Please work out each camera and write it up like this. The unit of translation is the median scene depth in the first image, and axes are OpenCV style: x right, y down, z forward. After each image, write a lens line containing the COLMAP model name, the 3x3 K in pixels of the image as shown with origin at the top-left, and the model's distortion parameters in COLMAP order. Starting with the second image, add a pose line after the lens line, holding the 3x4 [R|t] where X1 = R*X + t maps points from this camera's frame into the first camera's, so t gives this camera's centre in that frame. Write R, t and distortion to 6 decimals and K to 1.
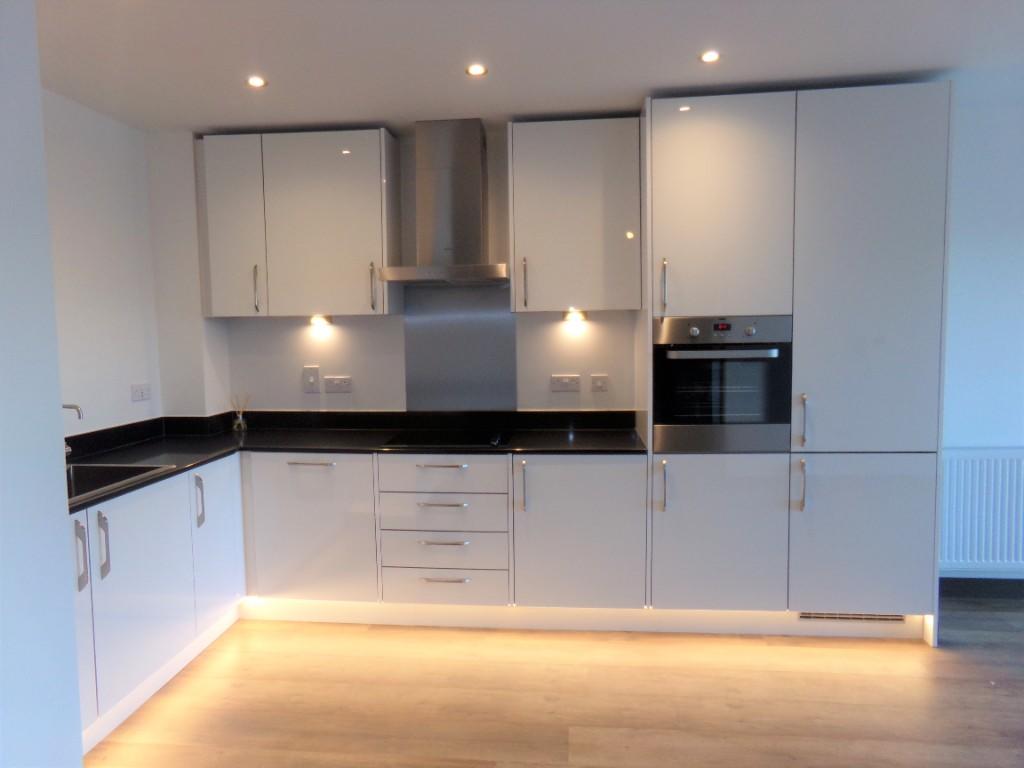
lens RADIAL K [[693.9, 0, 510.7], [0, 693.9, 377.3], [0, 0, 1]] dist [-0.007250, 0.005522]
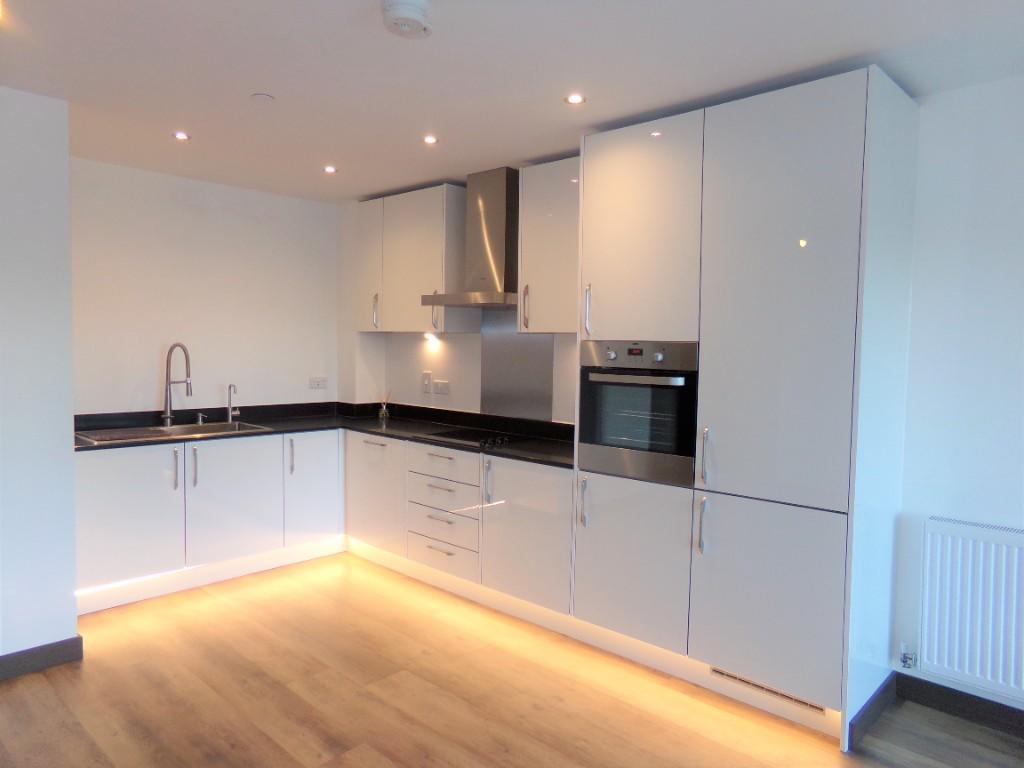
lens RADIAL K [[693.9, 0, 481.0], [0, 693.9, 377.5], [0, 0, 1]] dist [-0.007250, 0.005522]
pose [[0.785660, 0.060169, -0.615726, 0.724170], [-0.073082, 0.997317, 0.004207, -0.022726], [0.614327, 0.041693, 0.787949, 0.072644]]
